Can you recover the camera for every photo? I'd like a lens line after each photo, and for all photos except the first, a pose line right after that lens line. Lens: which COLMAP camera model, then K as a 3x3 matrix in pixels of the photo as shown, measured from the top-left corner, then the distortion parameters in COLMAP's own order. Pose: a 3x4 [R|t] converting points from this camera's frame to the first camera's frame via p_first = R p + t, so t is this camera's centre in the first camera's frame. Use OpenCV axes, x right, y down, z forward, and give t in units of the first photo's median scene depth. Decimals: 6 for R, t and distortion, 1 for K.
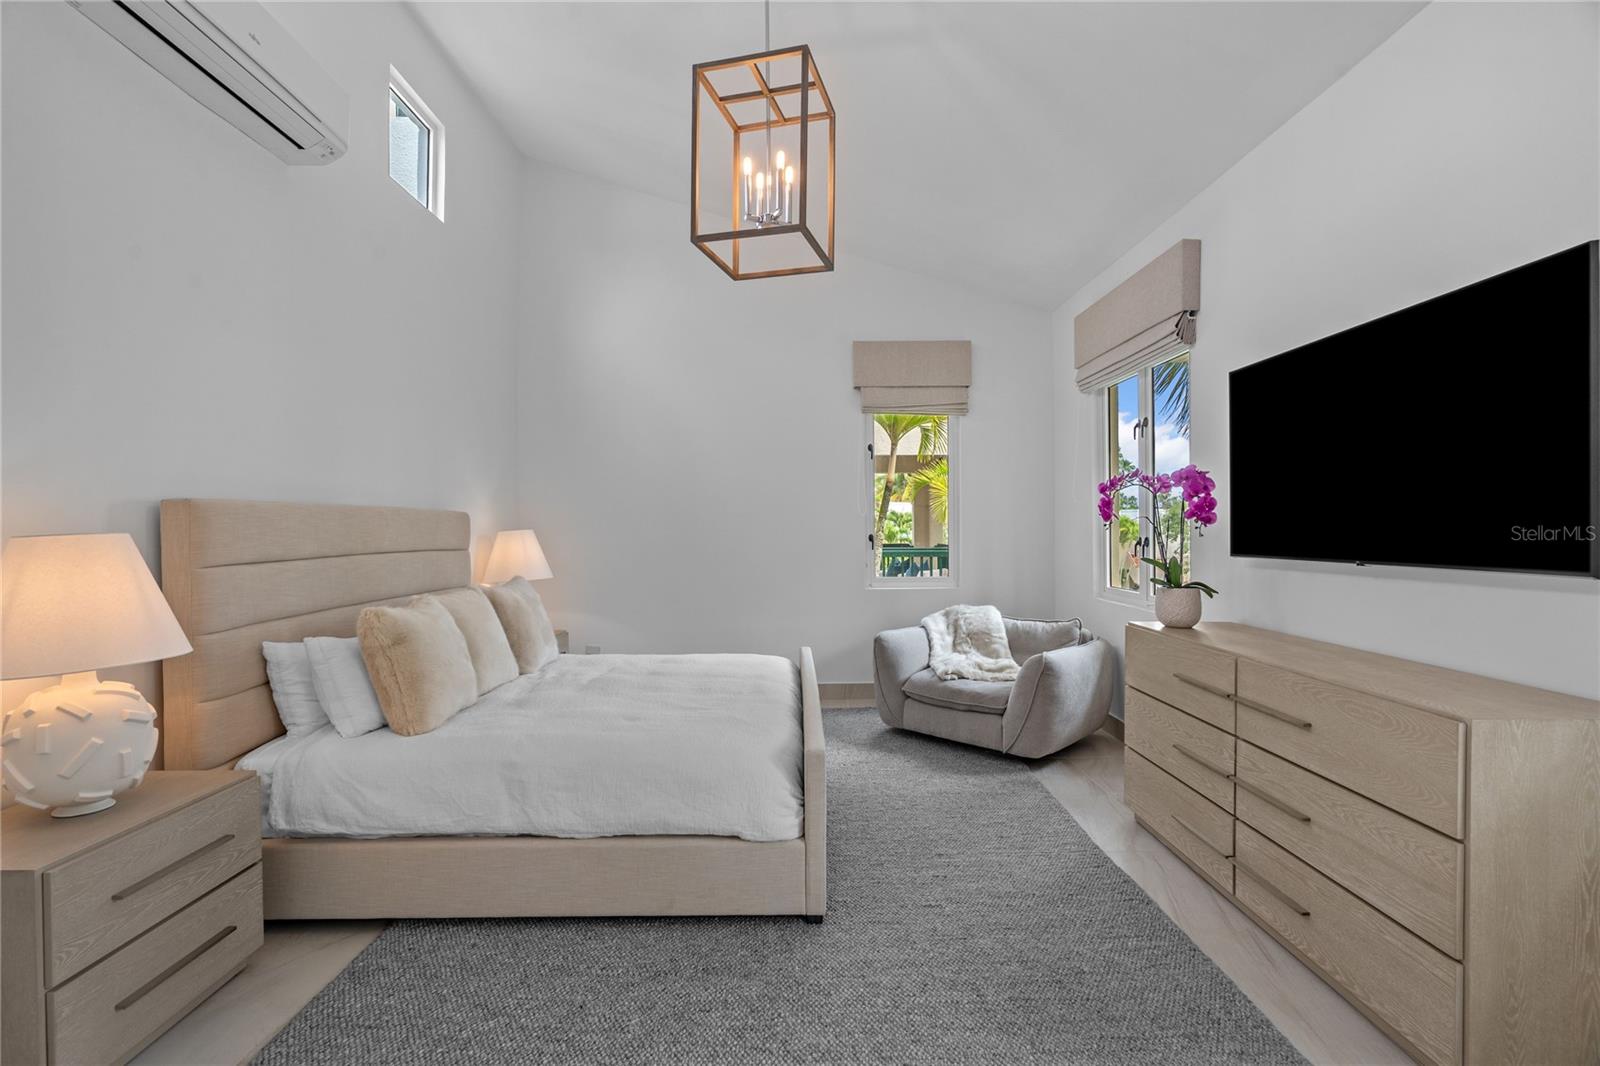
lens RADIAL K [[719.6, 0, 800.0], [0, 719.6, 533.0], [0, 0, 1]] dist [-0.003431, 0.000217]
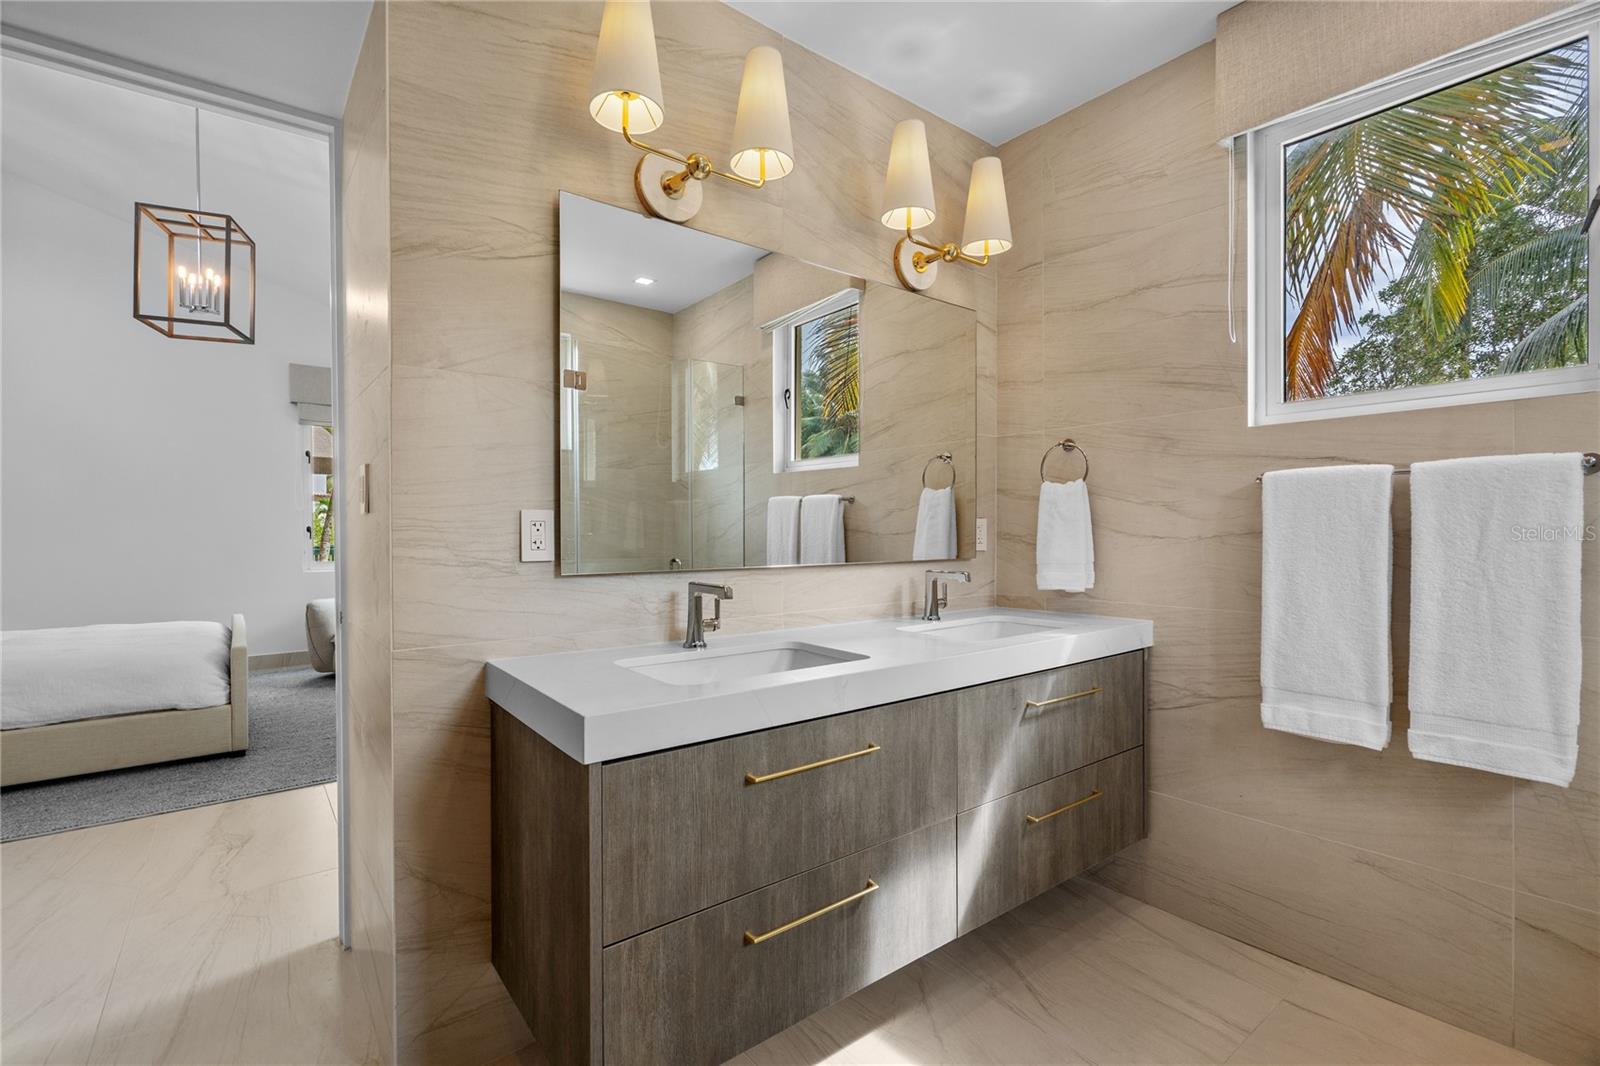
lens RADIAL K [[719.6, 0, 800.0], [0, 719.6, 533.0], [0, 0, 1]] dist [-0.003431, 0.000217]
pose [[0.790536, -0.003604, 0.612404, 0.029150], [0.011297, 0.999898, -0.008699, 0.073210], [-0.612311, 0.013795, 0.790497, -0.990771]]
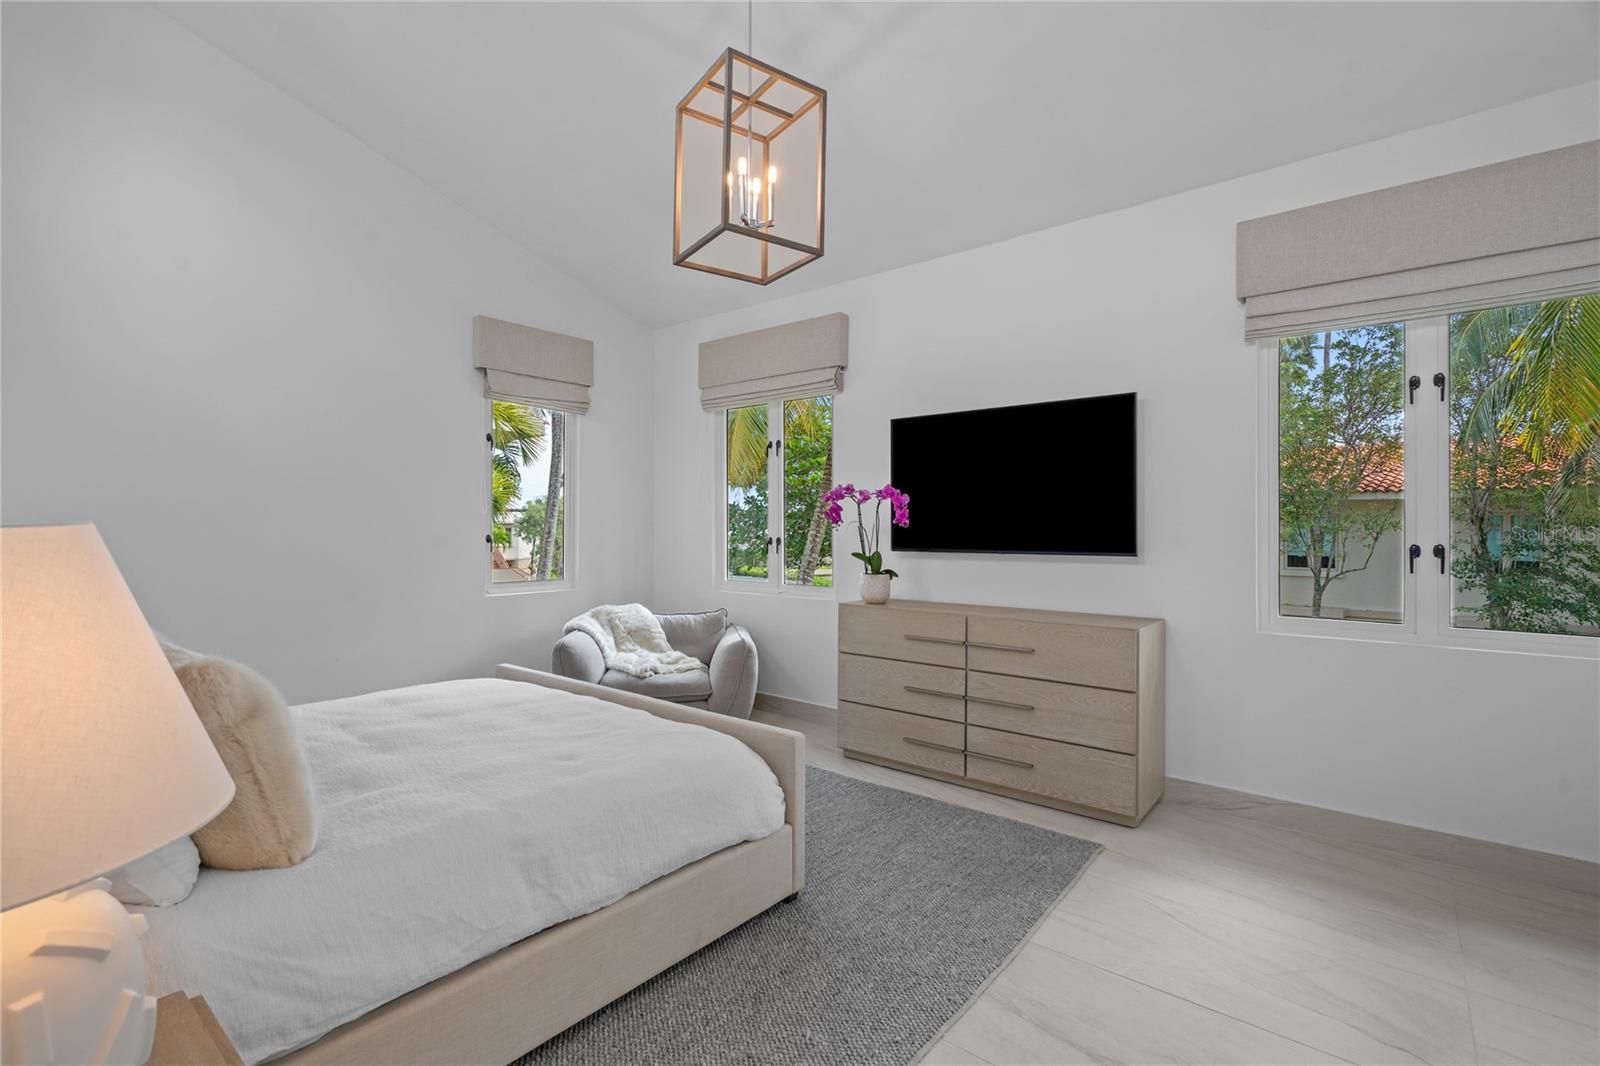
lens RADIAL K [[730.9, 0, 801.7], [0, 730.9, 520.8], [0, 0, 1]] dist [-0.003977, 0.000456]
pose [[0.636312, 0.016791, 0.771249, -0.783859], [-0.002338, 0.999800, -0.019838, 0.004732], [-0.771428, 0.010819, 0.636224, 0.289441]]
